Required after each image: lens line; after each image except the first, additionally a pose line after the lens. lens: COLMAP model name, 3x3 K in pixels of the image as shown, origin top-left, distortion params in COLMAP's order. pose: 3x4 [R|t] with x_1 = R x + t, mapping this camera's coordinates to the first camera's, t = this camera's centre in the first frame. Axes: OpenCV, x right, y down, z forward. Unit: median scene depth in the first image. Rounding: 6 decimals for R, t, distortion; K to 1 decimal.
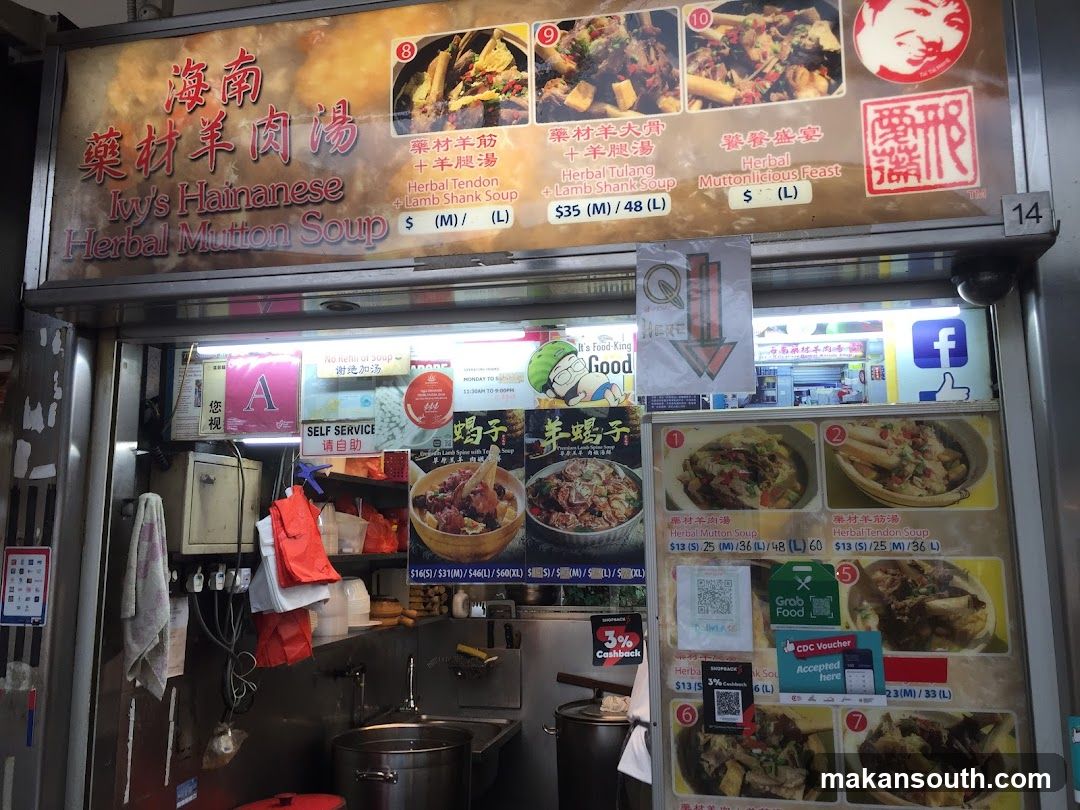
lens RADIAL K [[917.1, 0, 540.8], [0, 917.1, 399.7], [0, 0, 1]] dist [0.092004, -0.134078]
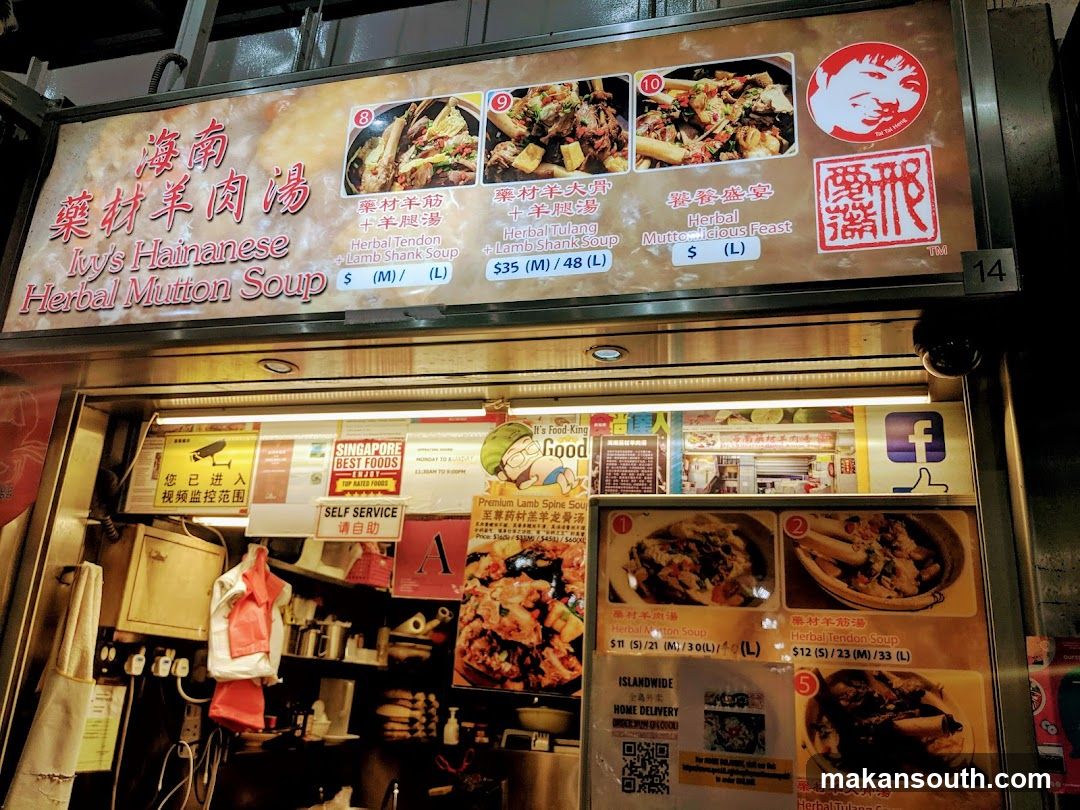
lens RADIAL K [[842.3, 0, 538.7], [0, 842.3, 418.6], [0, 0, 1]] dist [0.079245, -0.187287]
pose [[0.996892, 0.046504, -0.063586, 0.120350], [-0.055880, 0.986380, -0.154697, 0.079834], [0.055526, 0.157769, 0.985914, 0.157659]]
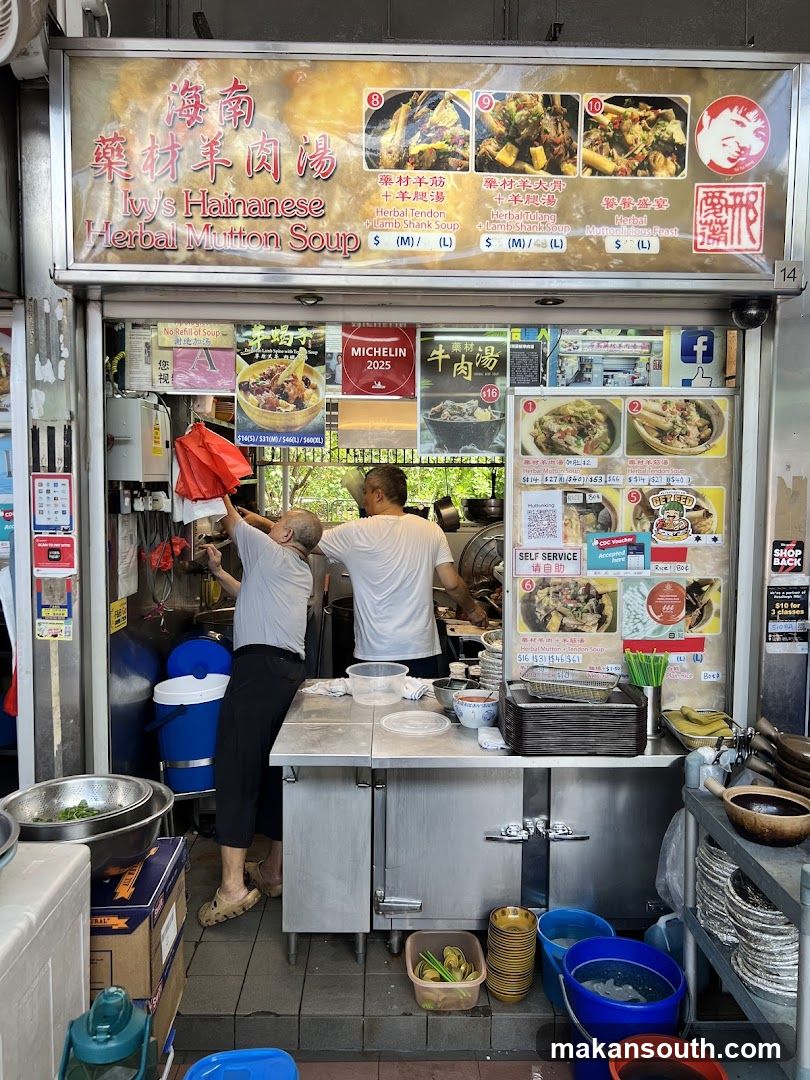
lens RADIAL K [[814.8, 0, 396.2], [0, 814.8, 538.6], [0, 0, 1]] dist [0.042299, -0.050278]
pose [[0.972868, -0.006133, 0.231279, -0.391507], [-0.047294, 0.973268, 0.224750, -0.037023], [-0.226475, -0.229591, 0.946571, -0.244034]]
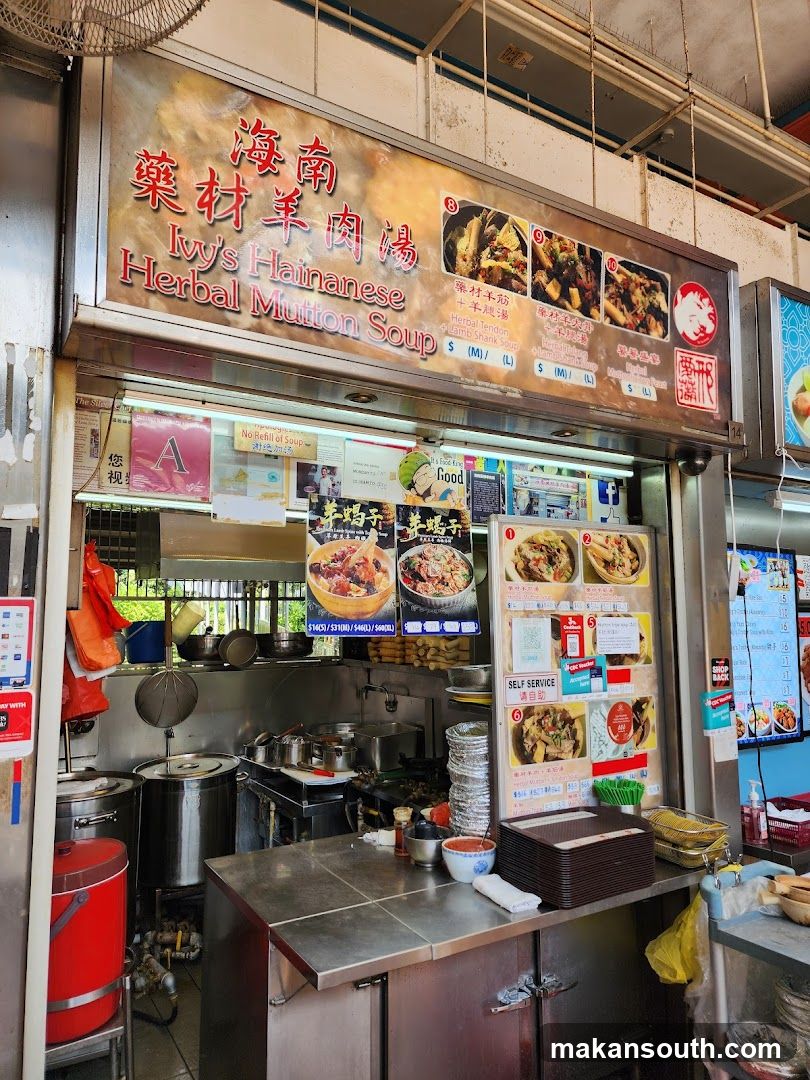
lens RADIAL K [[702.4, 0, 384.6], [0, 702.4, 547.5], [0, 0, 1]] dist [0.077802, -0.077752]
pose [[0.737956, 0.067104, 0.671504, -0.827115], [-0.106466, 0.994160, 0.017655, 0.071901], [-0.666397, -0.084520, 0.740791, 0.320512]]
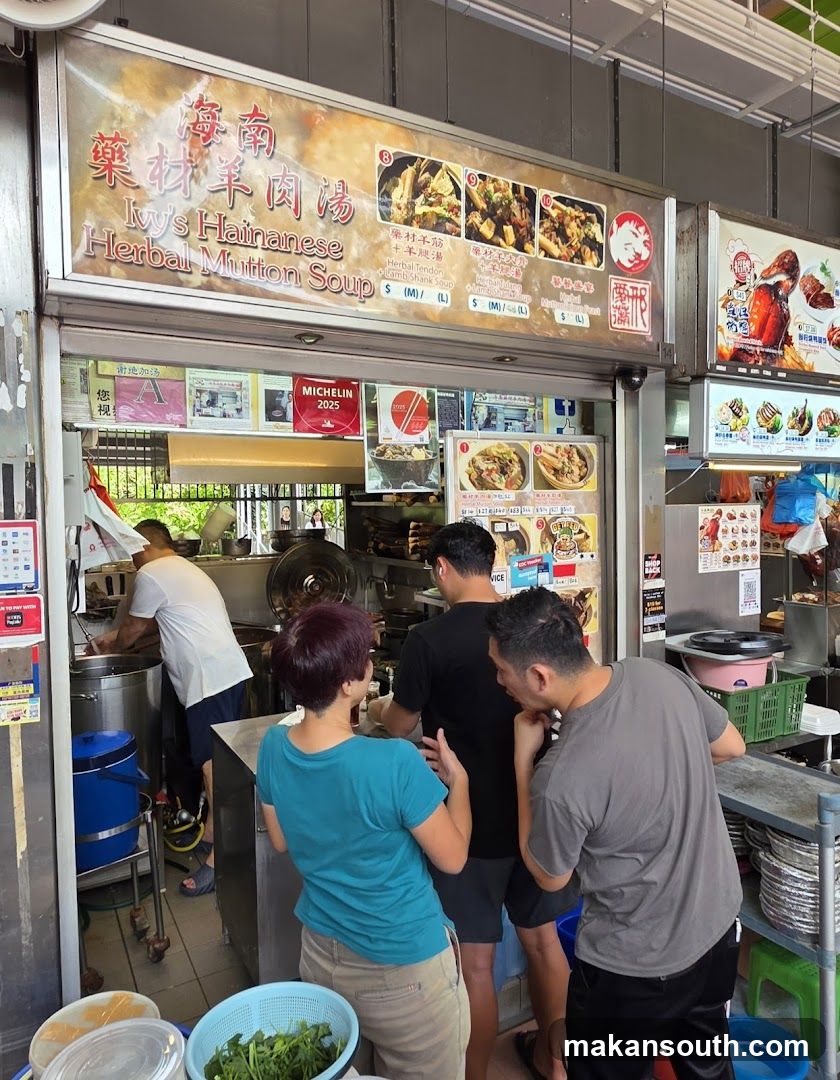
lens RADIAL K [[727.9, 0, 423.6], [0, 727.9, 537.9], [0, 0, 1]] dist [-0.001253, -0.003089]
pose [[0.737593, -0.038937, 0.674122, -0.860802], [-0.092458, 0.983109, 0.157947, 0.002605], [-0.668886, -0.178829, 0.721534, 0.086111]]
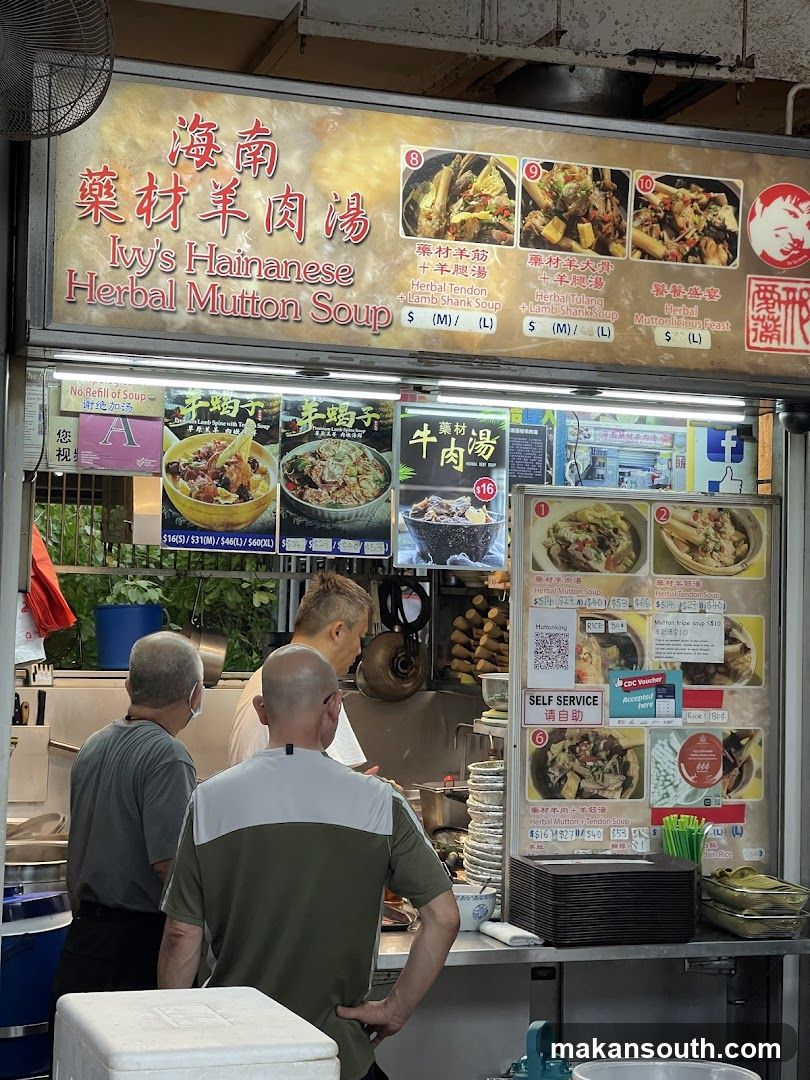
lens RADIAL K [[1980.2, 0, 405.0], [0, 1980.2, 540.0], [0, 0, 1]] dist [0.046913, 1.793965]
pose [[0.853453, 0.043276, 0.519369, -1.398384], [-0.110831, 0.988823, 0.099730, -0.160597], [-0.509248, -0.142677, 0.848710, -1.112198]]
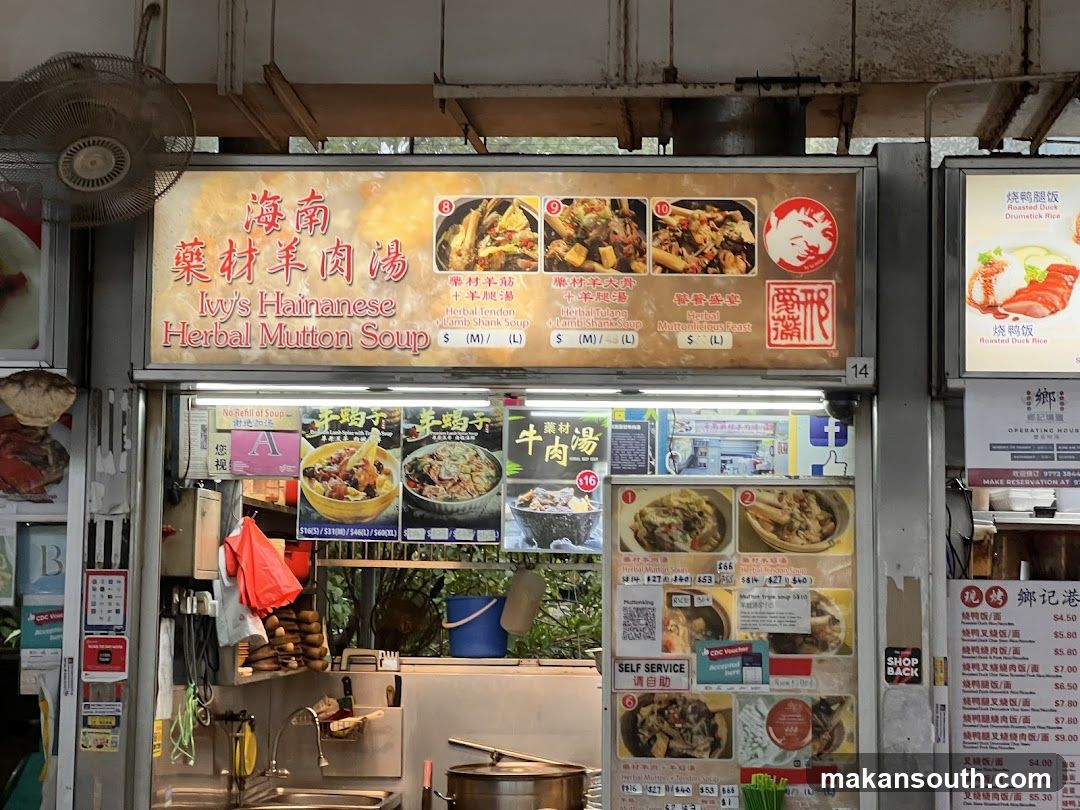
lens RADIAL K [[2481.3, 0, 514.5], [0, 2481.3, 372.9], [0, 0, 1]] dist [-0.519963, 12.284910]
pose [[0.988383, 0.031353, 0.148715, -0.577797], [-0.040180, 0.997581, 0.056724, -0.347484], [-0.146577, -0.062041, 0.987252, -2.587147]]
